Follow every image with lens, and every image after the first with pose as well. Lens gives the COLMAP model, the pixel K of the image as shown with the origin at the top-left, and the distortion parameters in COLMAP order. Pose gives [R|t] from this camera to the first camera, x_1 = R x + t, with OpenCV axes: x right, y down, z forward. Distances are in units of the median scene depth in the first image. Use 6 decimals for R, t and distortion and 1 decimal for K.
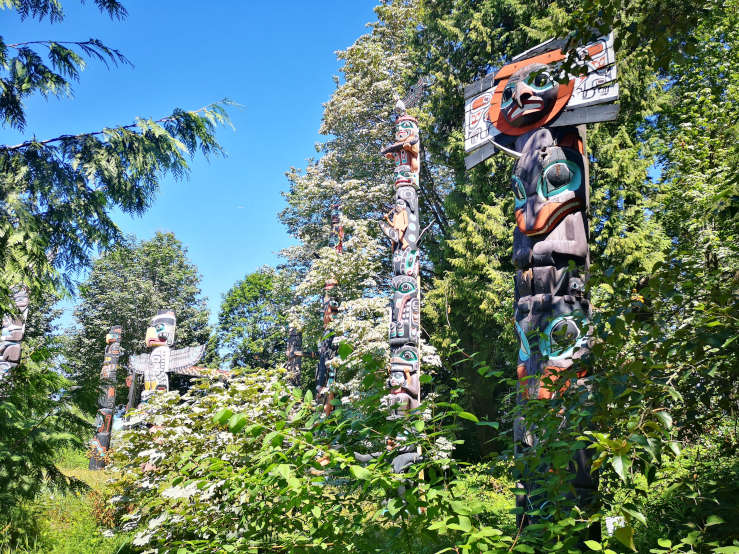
lens RADIAL K [[580.4, 0, 369.5], [0, 580.4, 277.0], [0, 0, 1]] dist [0.108937, -0.129761]
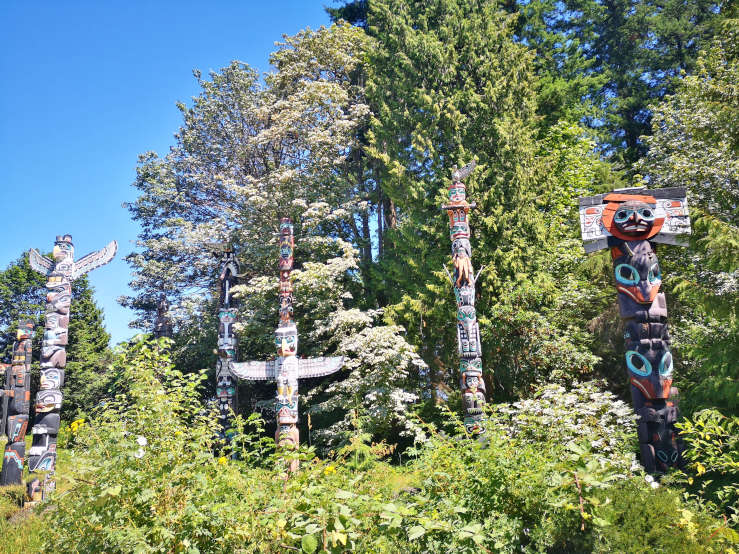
lens RADIAL K [[580.4, 0, 369.5], [0, 580.4, 277.0], [0, 0, 1]] dist [0.108937, -0.129761]
pose [[0.829855, 0.075528, 0.552844, -1.204317], [-0.092231, 0.995735, 0.002410, -0.068888], [-0.550304, -0.052990, 0.833281, -0.007626]]
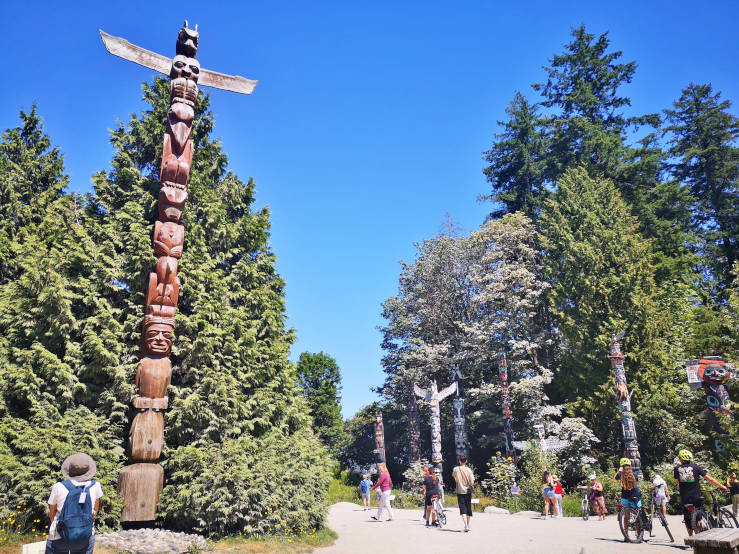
lens RADIAL K [[580.4, 0, 369.5], [0, 580.4, 277.0], [0, 0, 1]] dist [0.108937, -0.129761]
pose [[0.910733, 0.095202, 0.401872, -2.843384], [-0.072638, 0.994824, -0.071056, -0.443920], [-0.406557, 0.035522, 0.912935, -1.297186]]
